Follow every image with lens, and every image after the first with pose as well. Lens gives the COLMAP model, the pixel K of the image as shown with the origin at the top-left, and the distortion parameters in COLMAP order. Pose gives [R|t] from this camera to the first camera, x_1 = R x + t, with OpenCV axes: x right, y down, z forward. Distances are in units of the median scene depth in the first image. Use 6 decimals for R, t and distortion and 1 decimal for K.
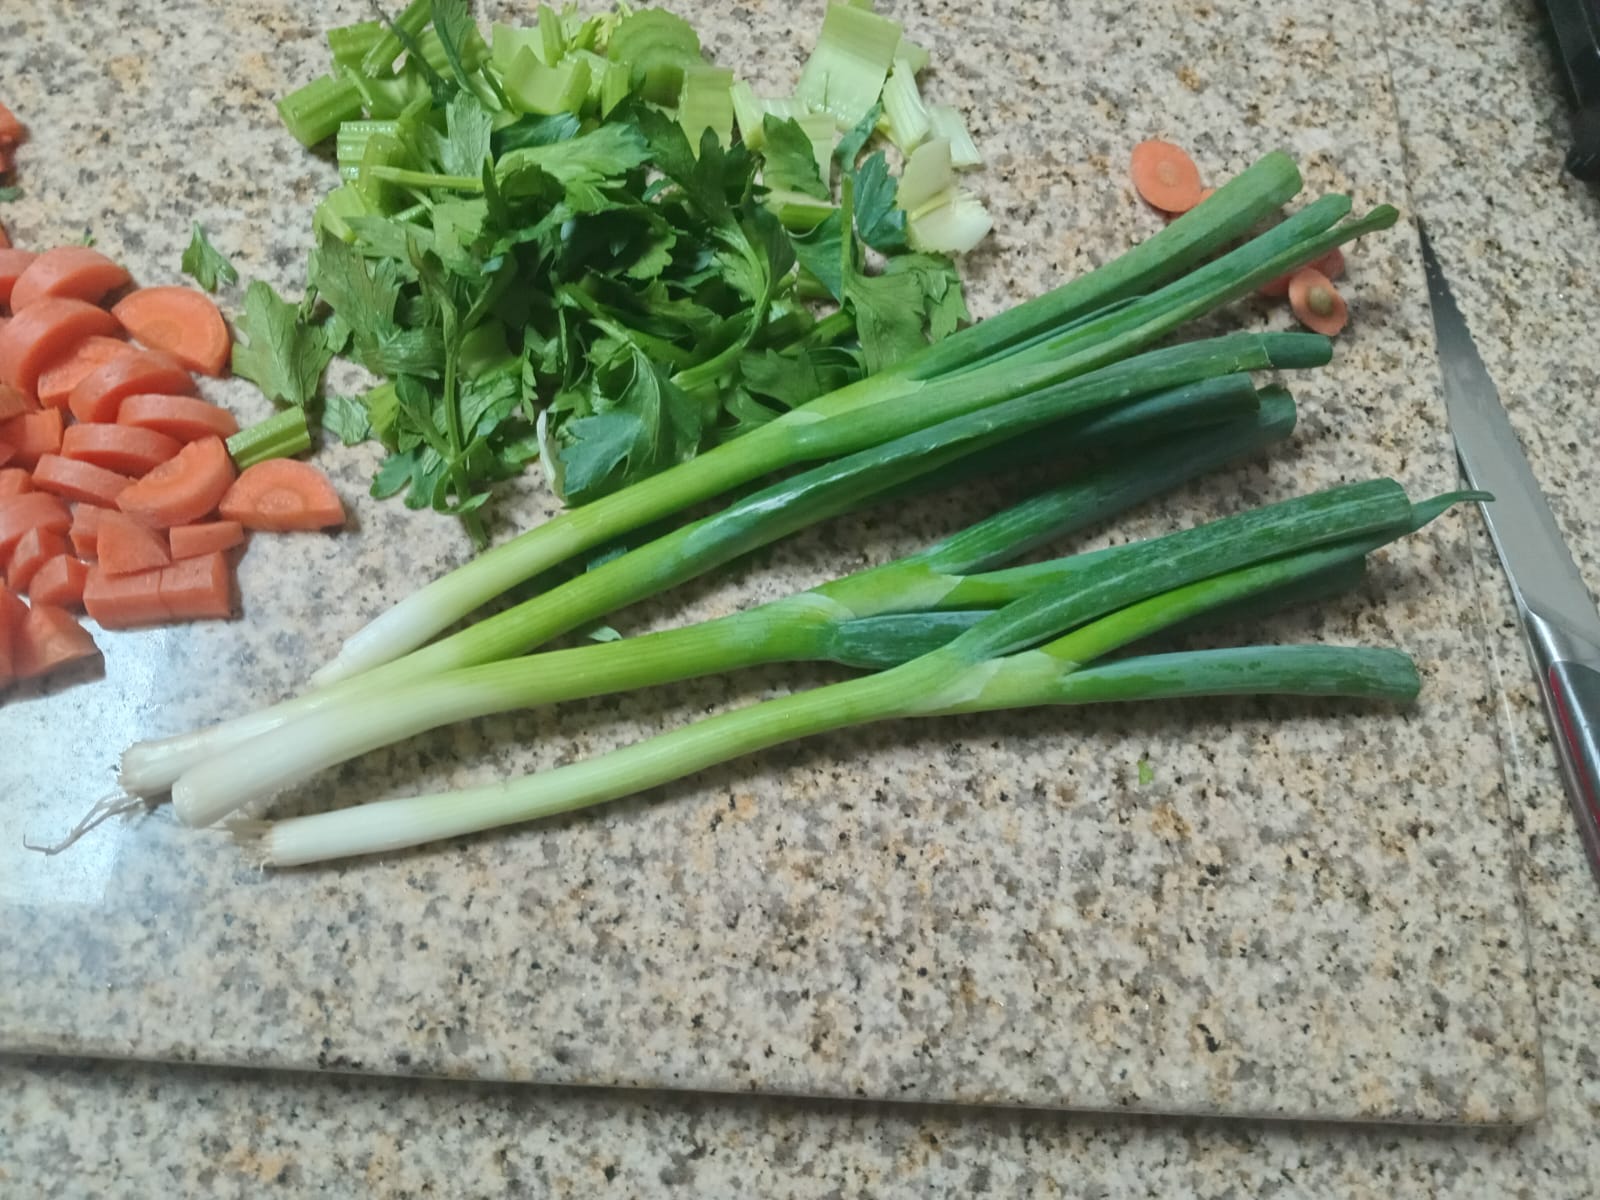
lens RADIAL K [[1213.4, 0, 786.4], [0, 1213.4, 603.0], [0, 0, 1]] dist [-0.001262, -0.031544]
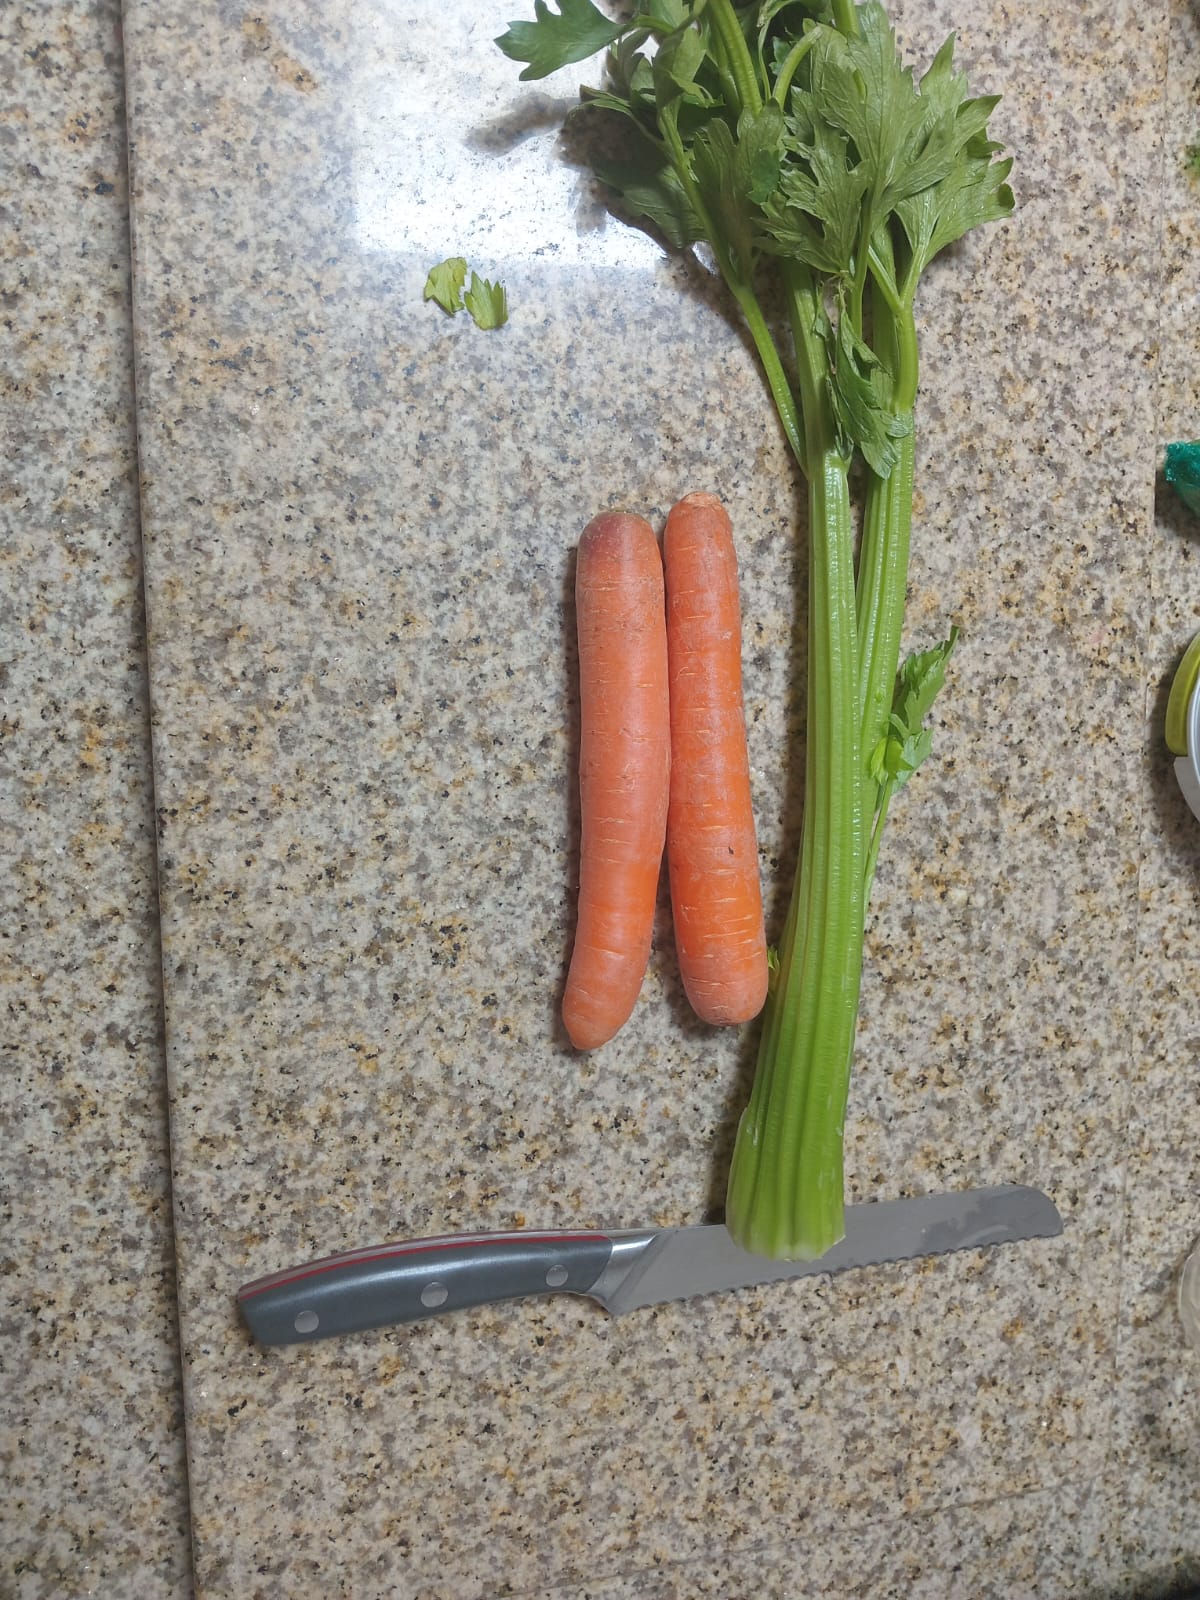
lens RADIAL K [[1213.4, 0, 603.5], [0, 1213.4, 784.0], [0, 0, 1]] dist [-0.001262, -0.031544]
pose [[0.088003, 0.996052, -0.011623, -0.299918], [-0.989866, 0.088750, 0.110855, -0.264207], [0.111449, 0.001749, 0.993769, -0.327772]]
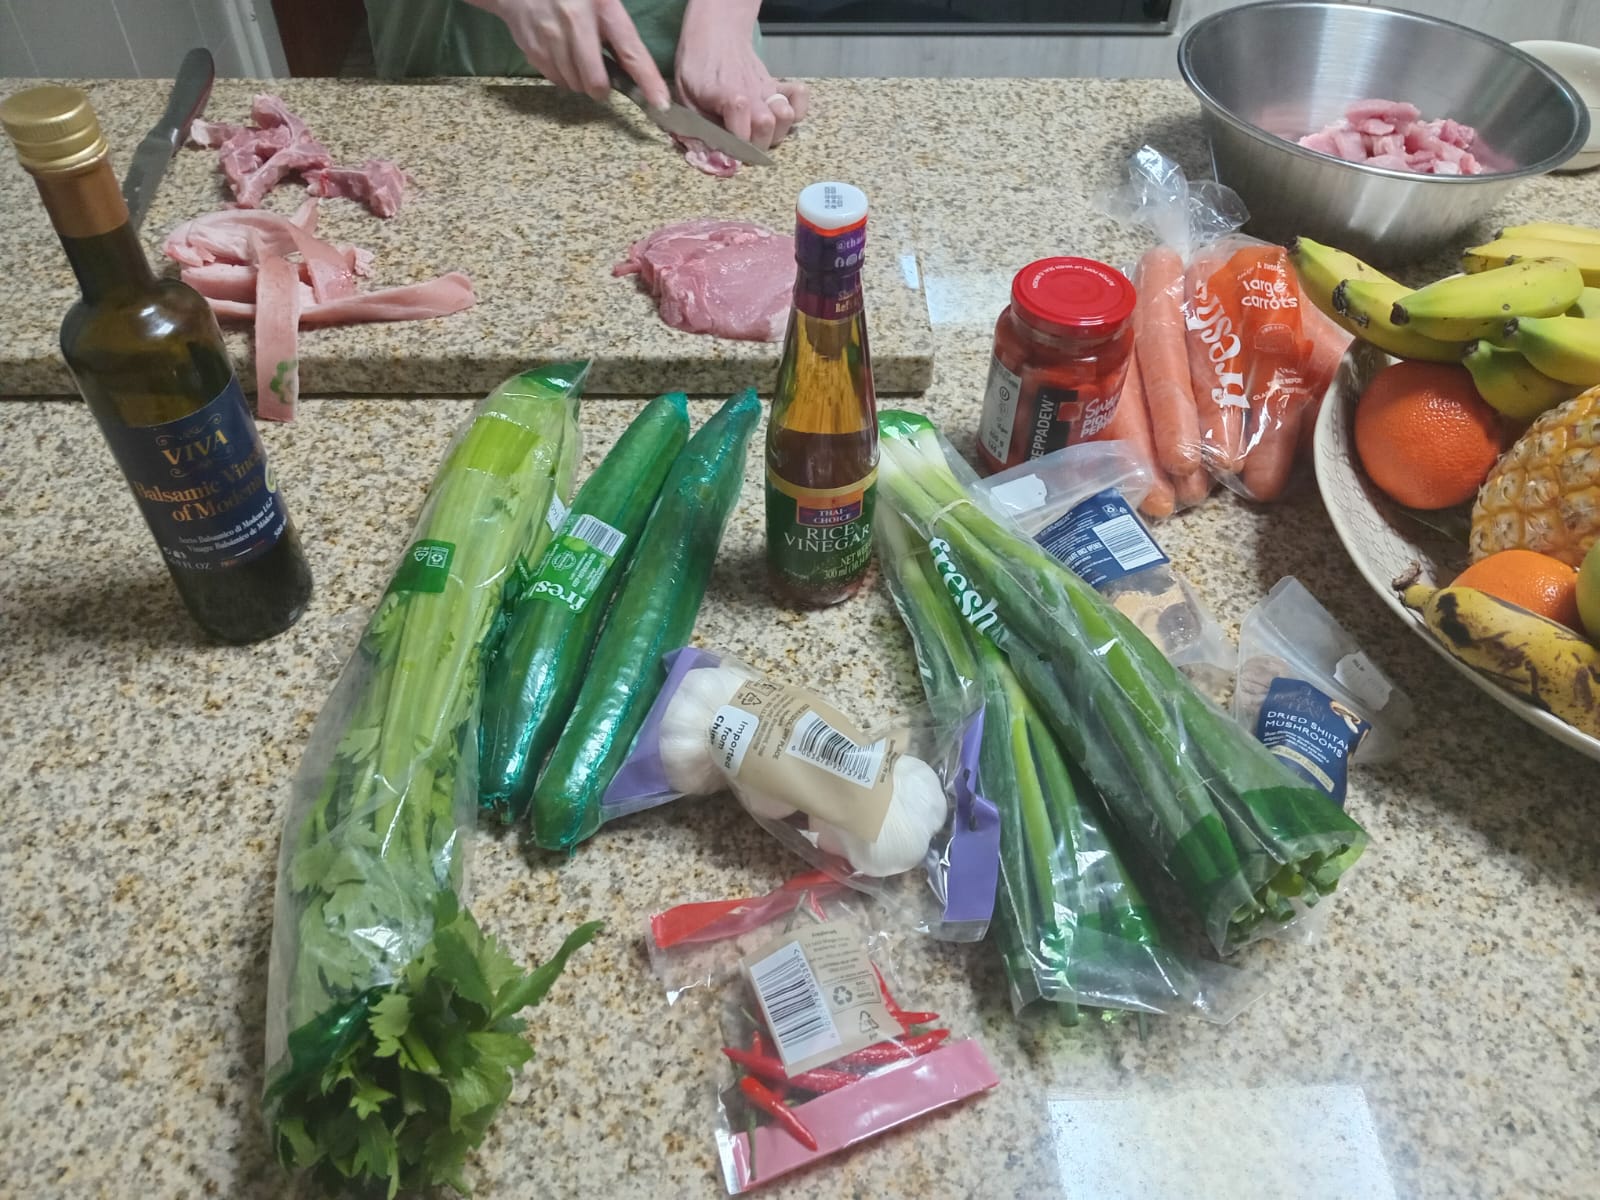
lens RADIAL K [[1213.4, 0, 791.8], [0, 1213.4, 601.2], [0, 0, 1]] dist [-0.001262, -0.031544]
pose [[-0.985938, -0.041547, -0.161862, -0.553392], [-0.123568, -0.470827, 0.873529, -3.136631], [-0.112502, 0.881247, 0.459073, 0.518704]]
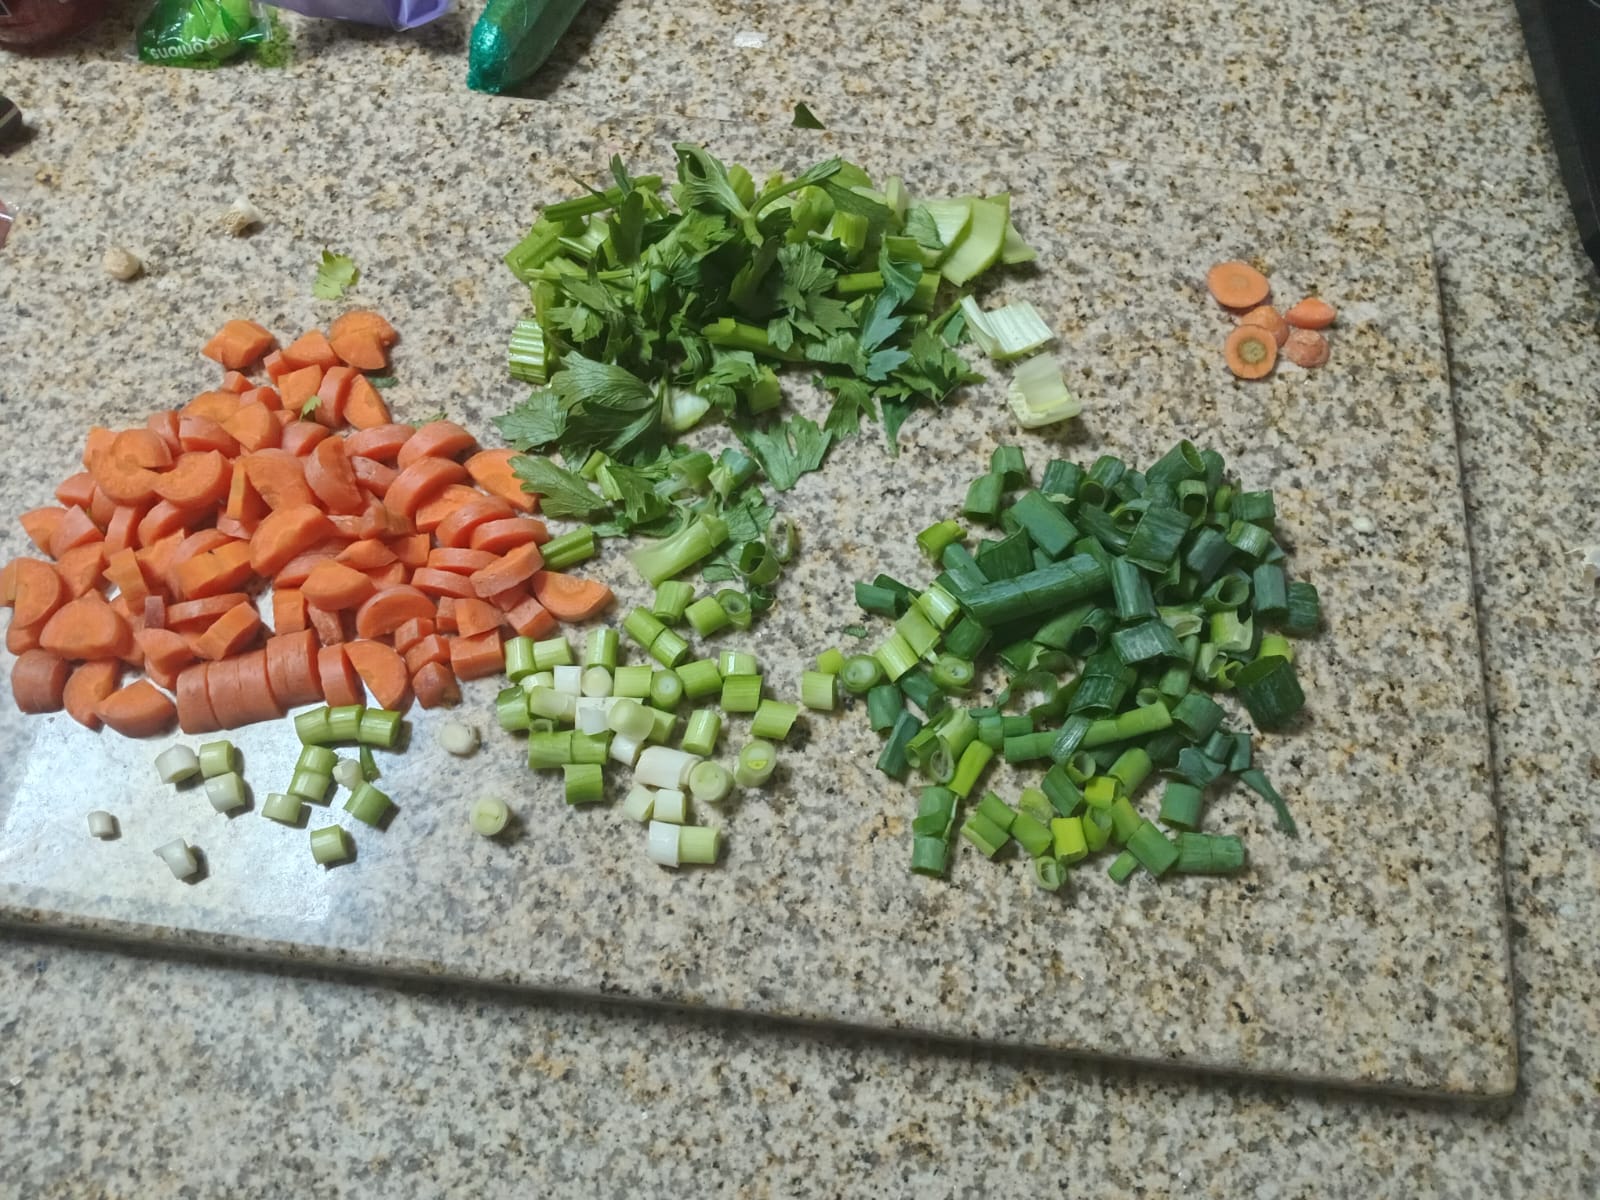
lens RADIAL K [[1213.4, 0, 790.7], [0, 1213.4, 604.1], [0, 0, 1]] dist [-0.001262, -0.031544]
pose [[0.991247, 0.012618, -0.131416, 0.024957], [-0.018316, 0.998940, -0.042242, -0.023589], [0.130744, 0.044279, 0.990427, -0.379351]]
